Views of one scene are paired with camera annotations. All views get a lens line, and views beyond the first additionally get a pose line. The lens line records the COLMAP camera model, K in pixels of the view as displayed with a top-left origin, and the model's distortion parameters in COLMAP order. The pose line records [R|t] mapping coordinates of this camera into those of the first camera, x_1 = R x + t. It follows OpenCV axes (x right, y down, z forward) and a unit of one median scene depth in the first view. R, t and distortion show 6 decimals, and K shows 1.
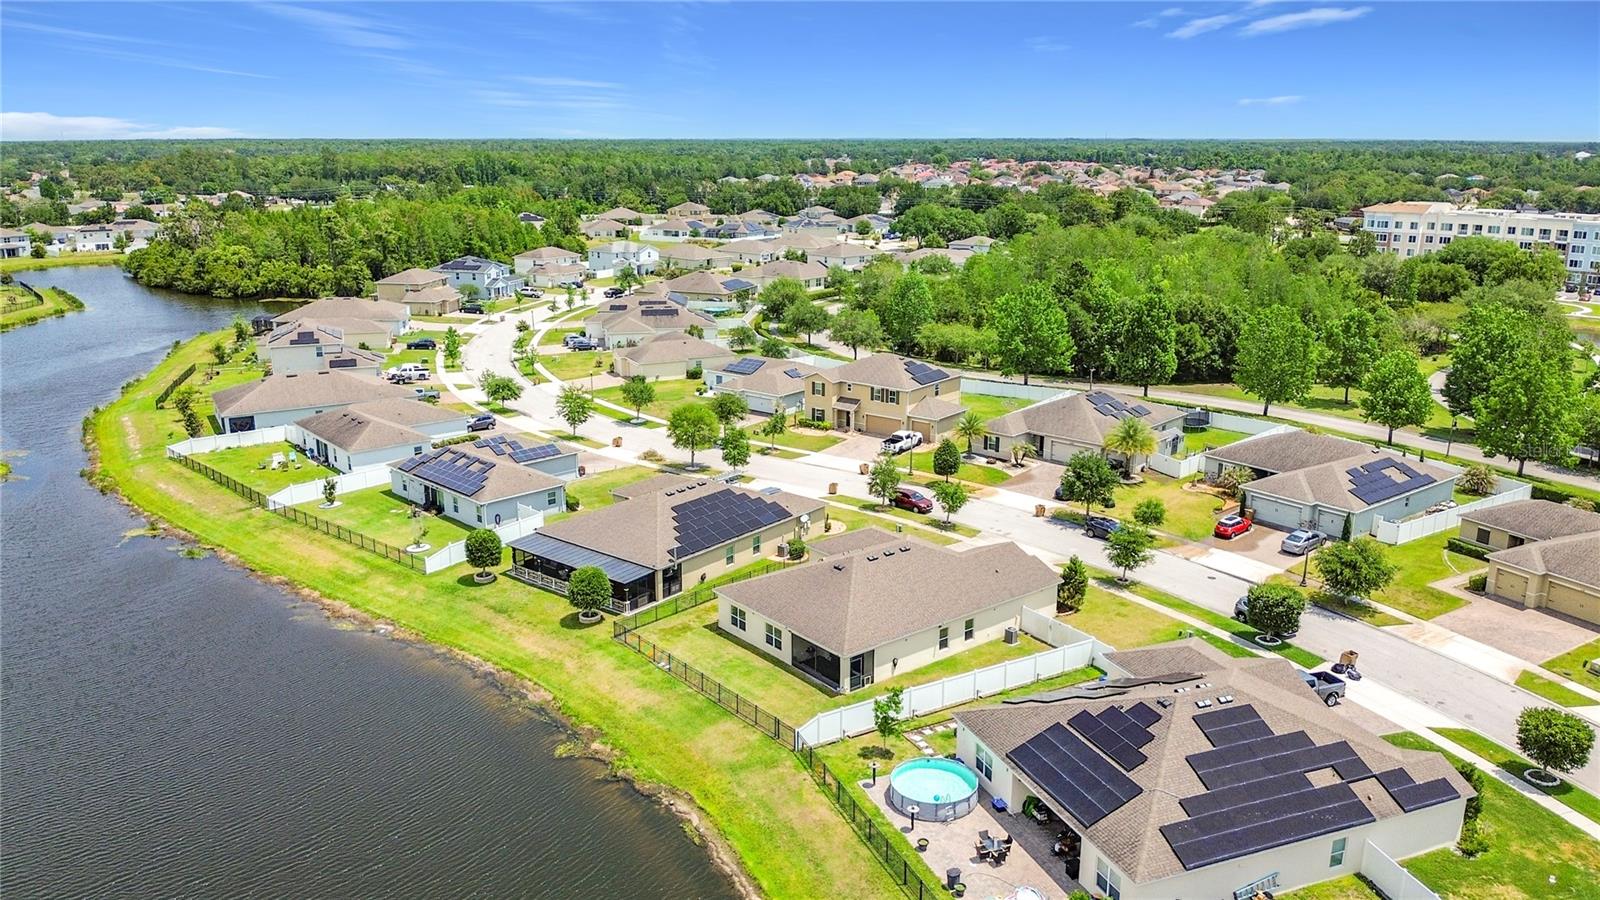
lens RADIAL K [[1183.3, 0, 795.0], [0, 1183.3, 456.7], [0, 0, 1]] dist [0.054262, -0.130381]
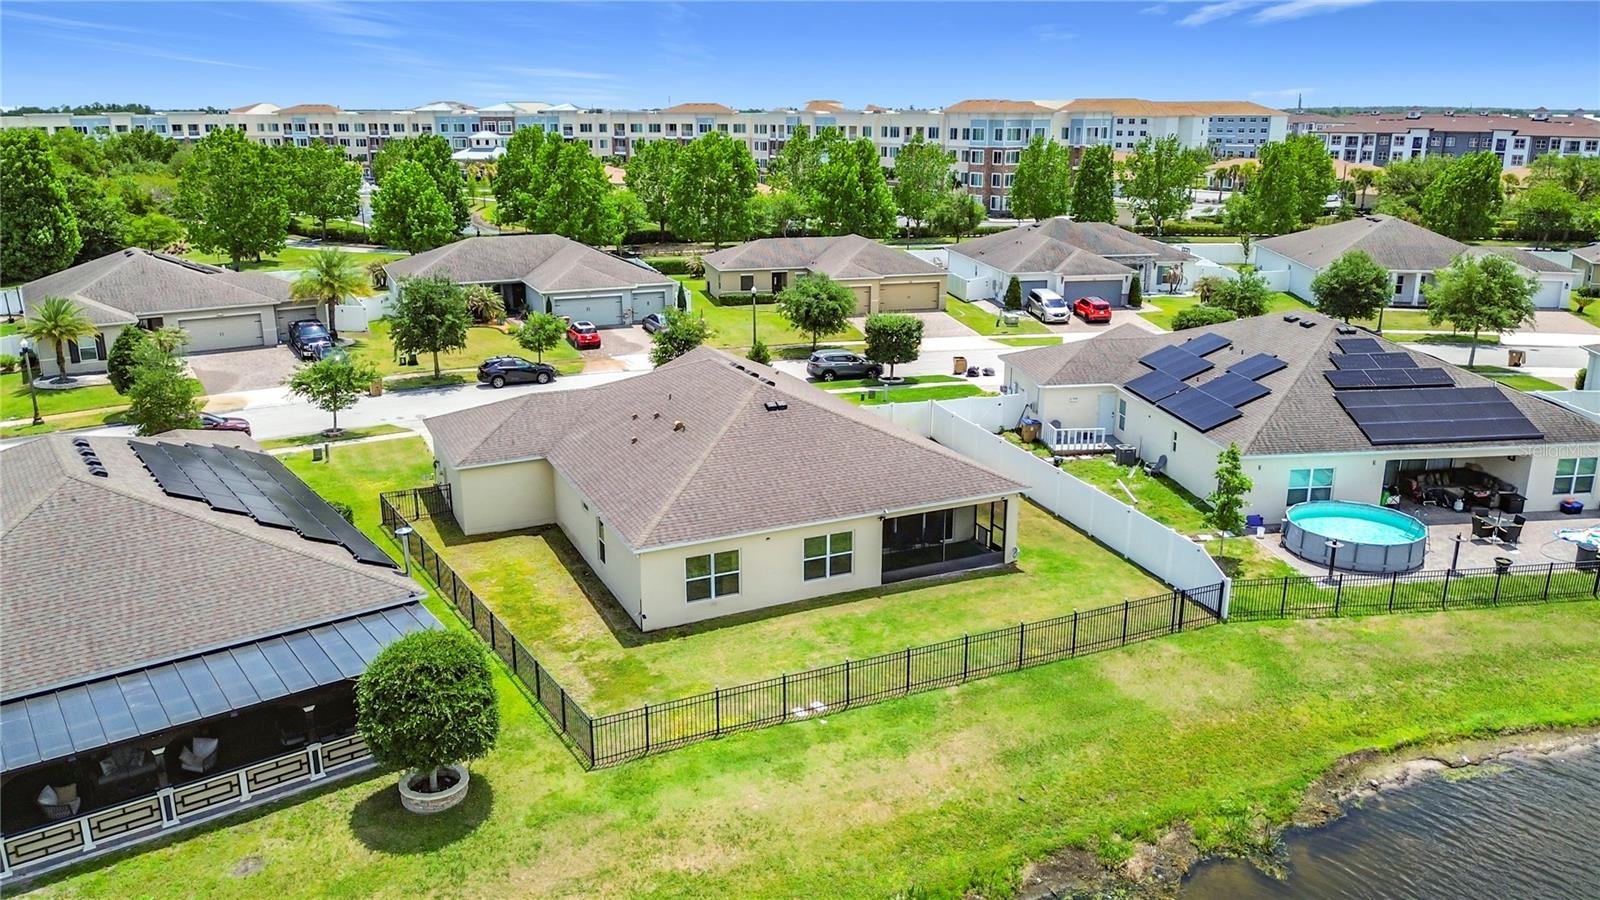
lens RADIAL K [[1178.5, 0, 800.0], [0, 1178.5, 450.0], [0, 0, 1]] dist [0.037100, -0.082436]
pose [[0.237518, -0.268567, 0.933518, -0.407134], [0.255221, 0.944510, 0.206793, 0.006679], [-0.937255, 0.189137, 0.292882, 0.759647]]
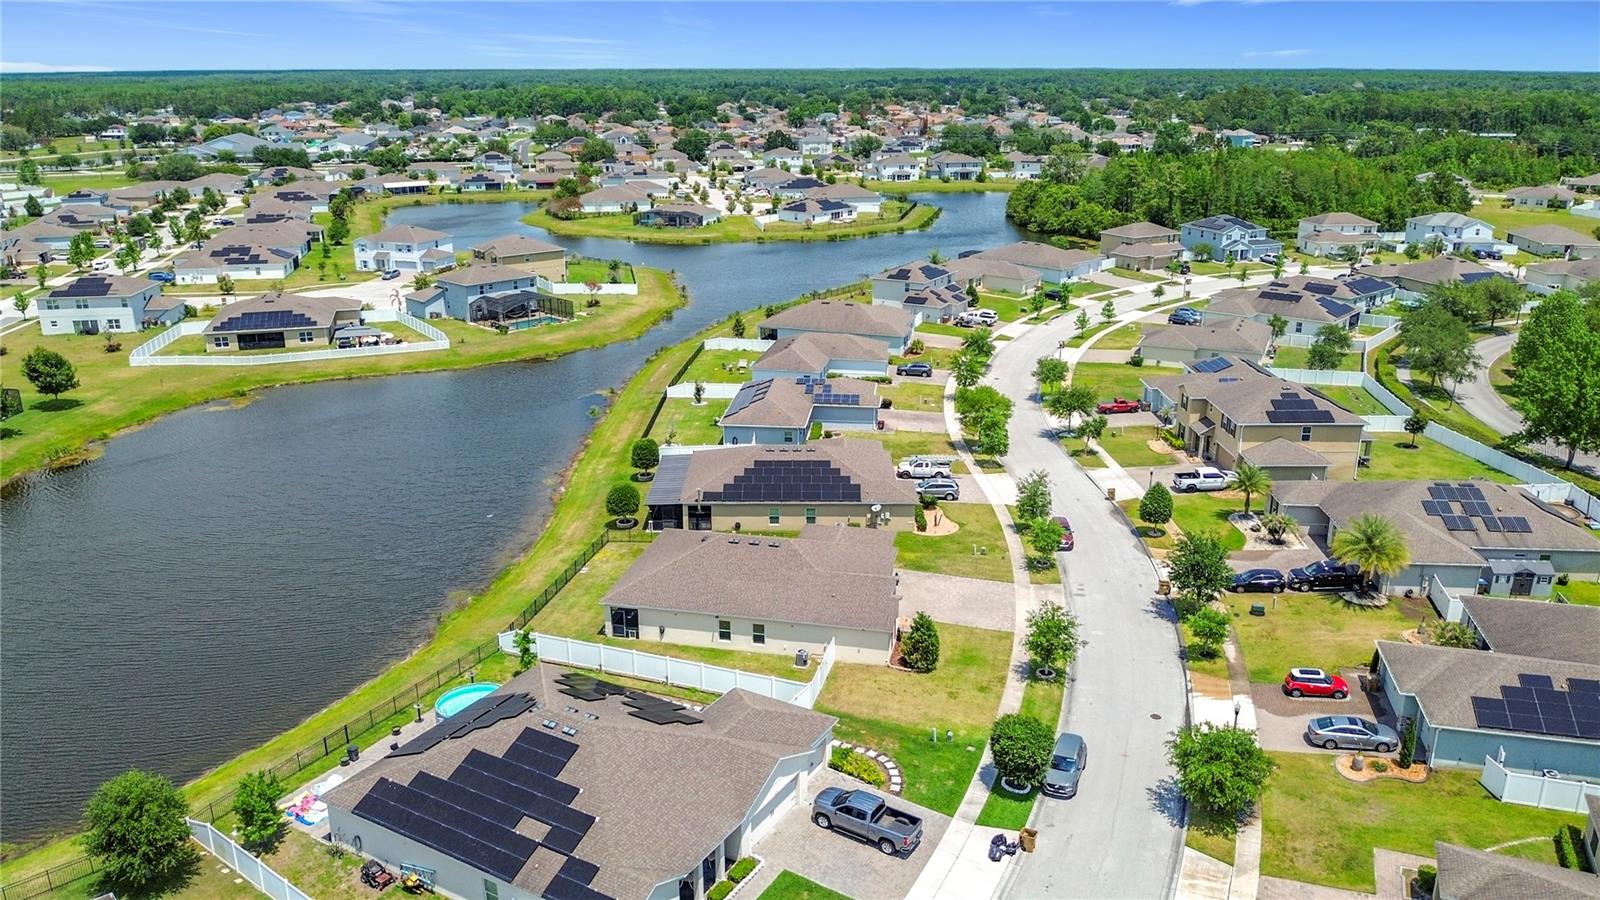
lens RADIAL K [[1174.2, 0, 797.6], [0, 1174.2, 469.4], [0, 0, 1]] dist [0.033837, -0.080433]
pose [[0.625377, 0.251233, -0.738773, 0.783787], [-0.201515, 0.966636, 0.158137, -0.140046], [0.753853, 0.049979, 0.655139, 0.321896]]
